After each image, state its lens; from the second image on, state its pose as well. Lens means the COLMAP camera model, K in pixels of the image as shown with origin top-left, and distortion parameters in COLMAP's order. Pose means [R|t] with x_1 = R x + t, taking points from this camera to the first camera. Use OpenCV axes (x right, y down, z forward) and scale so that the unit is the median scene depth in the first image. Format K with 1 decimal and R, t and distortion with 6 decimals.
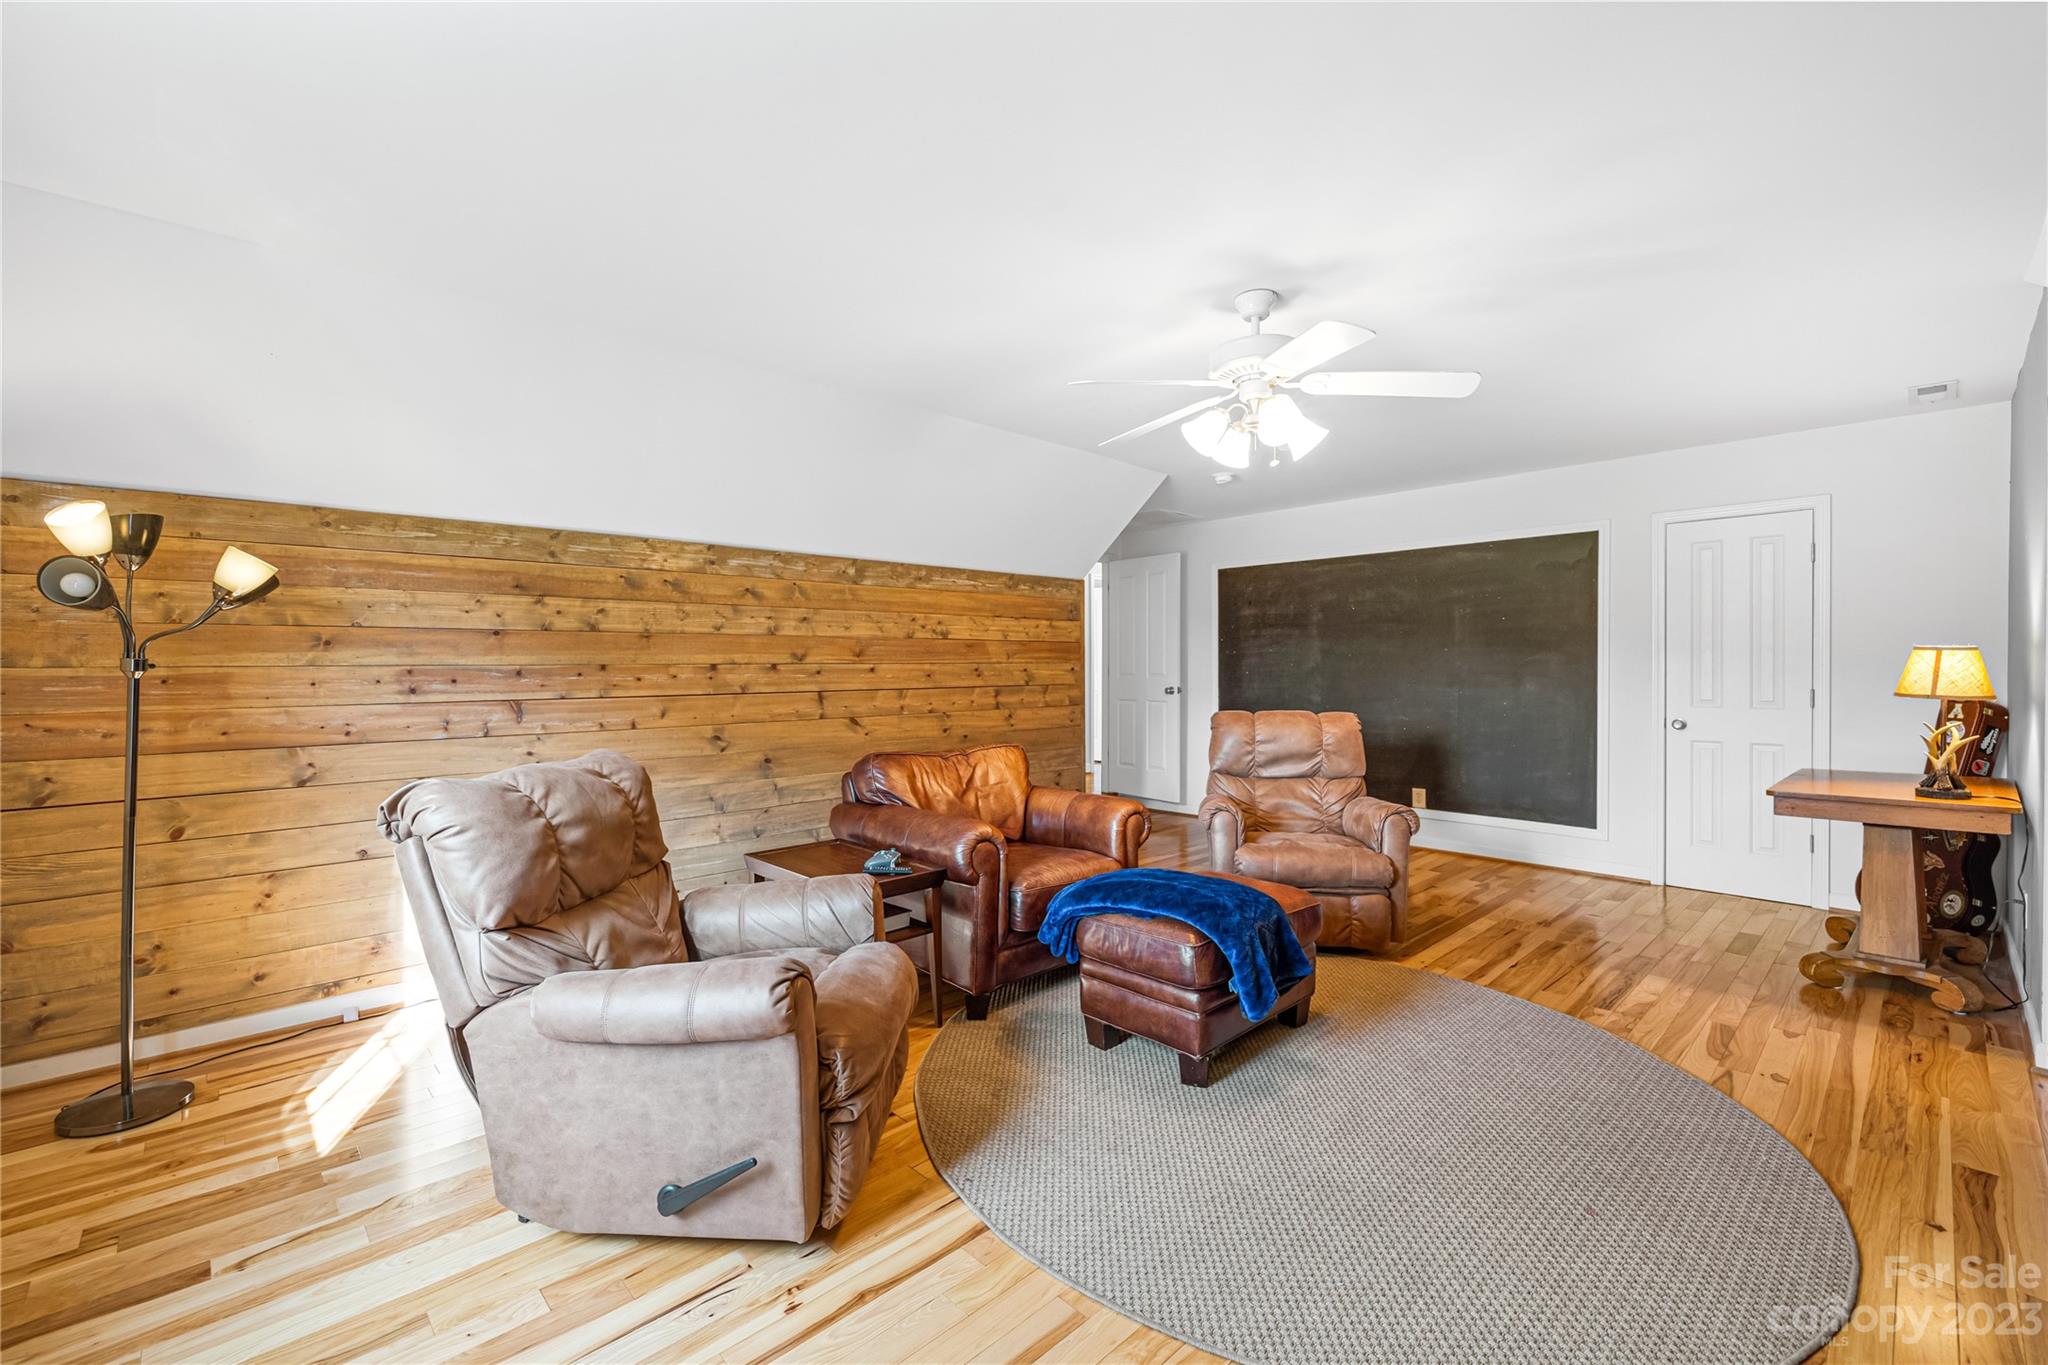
lens RADIAL K [[880.4, 0, 1013.0], [0, 880.4, 663.3], [0, 0, 1]] dist [0.001985, 0.000239]
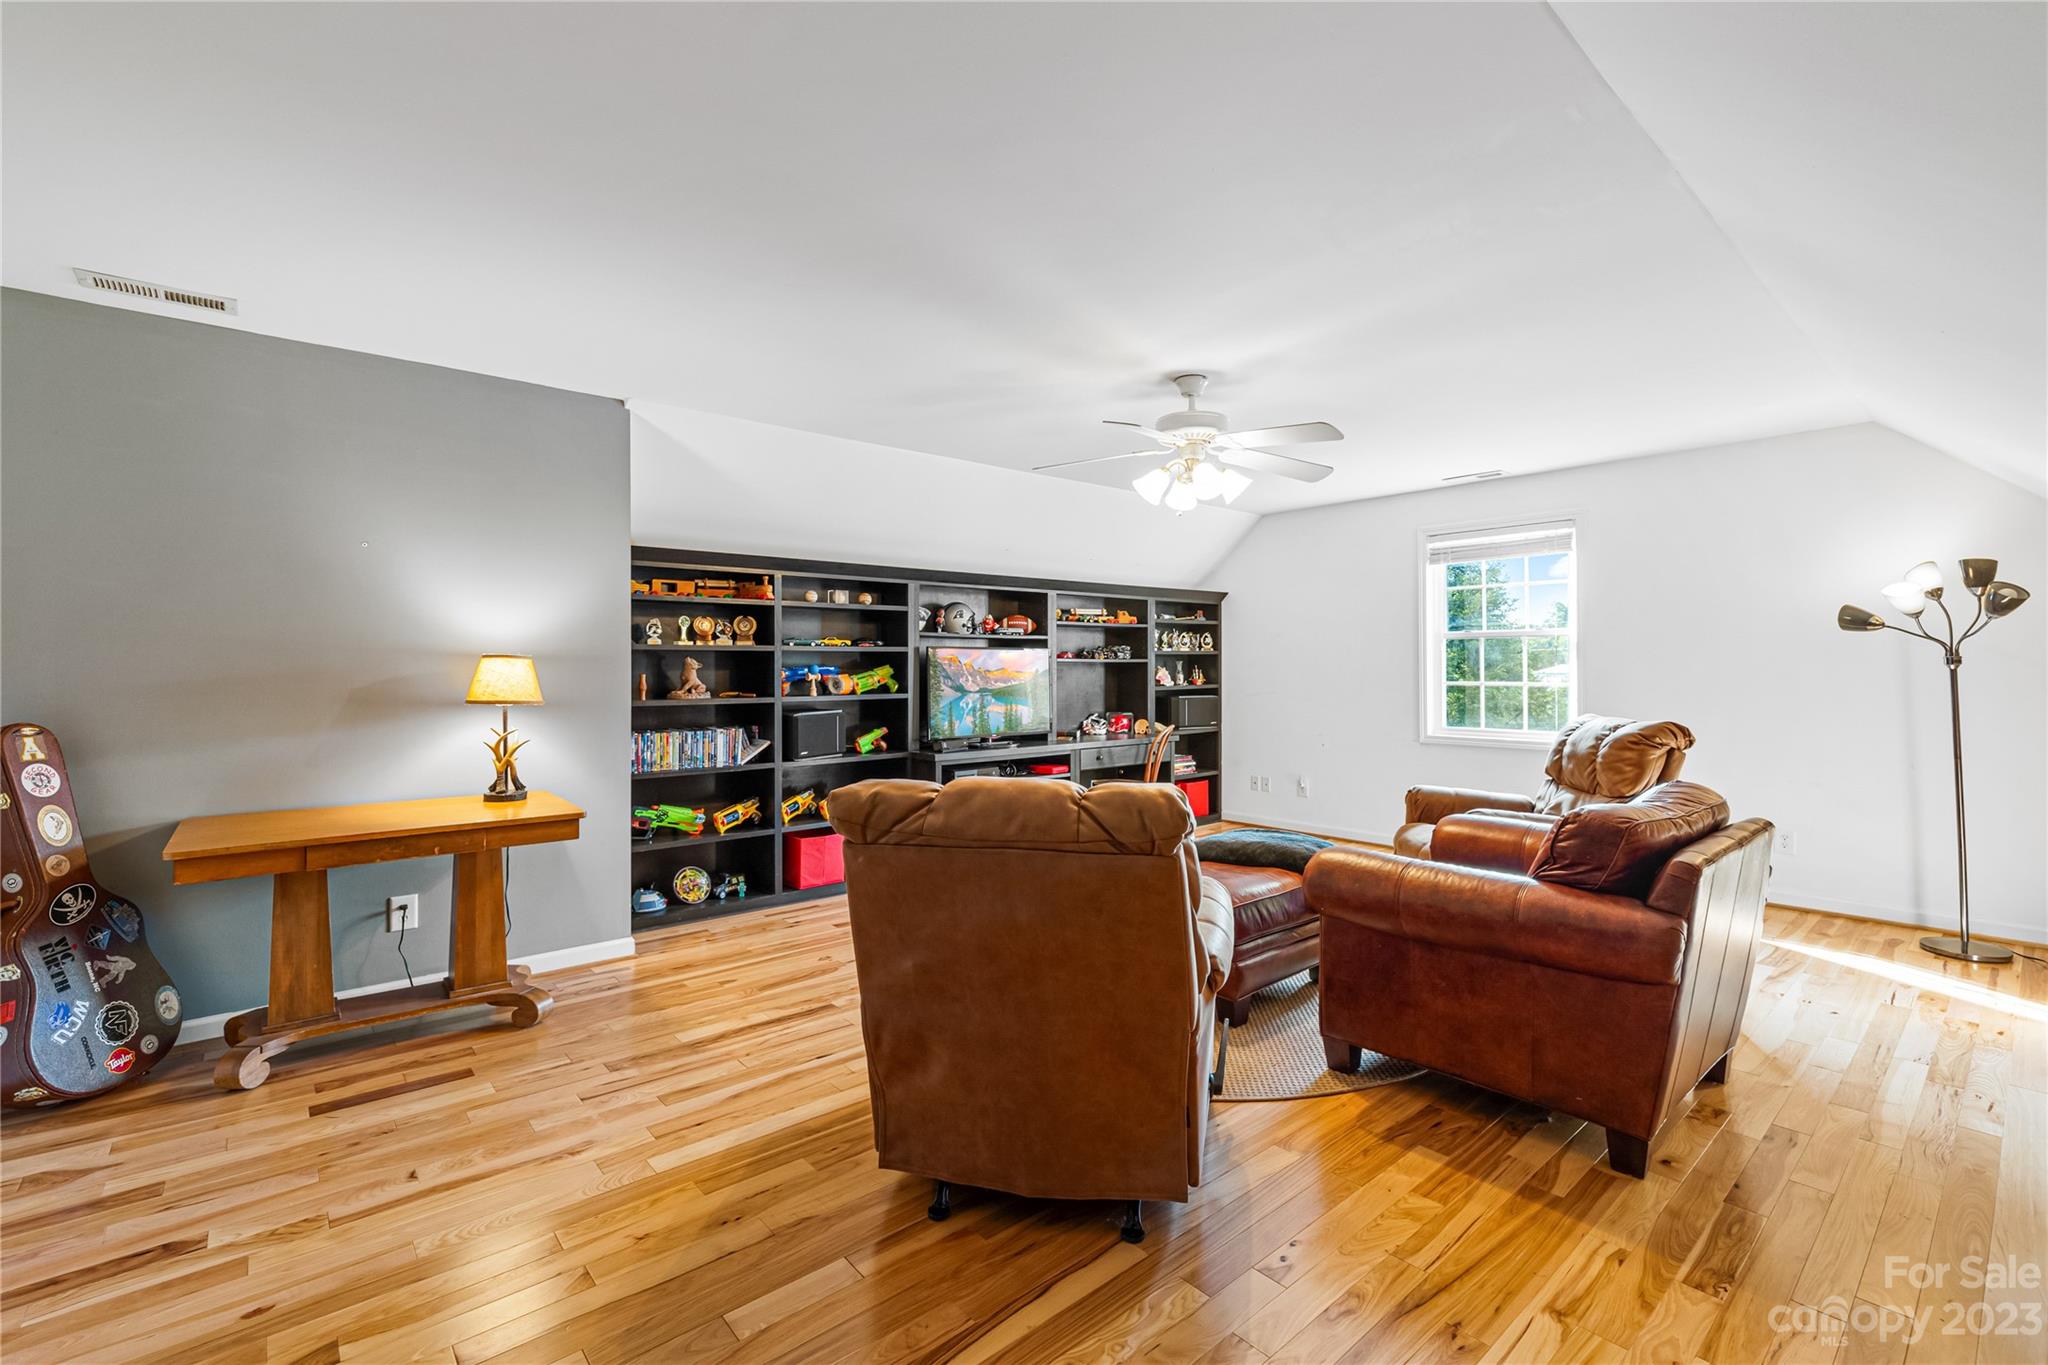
lens RADIAL K [[880.4, 0, 1013.0], [0, 880.4, 663.3], [0, 0, 1]] dist [0.001985, 0.000239]
pose [[-0.998078, 0.004559, 0.061796, 0.380882], [0.004413, 0.999987, -0.002504, 0.000671], [-0.061806, -0.002226, -0.998086, 1.918621]]
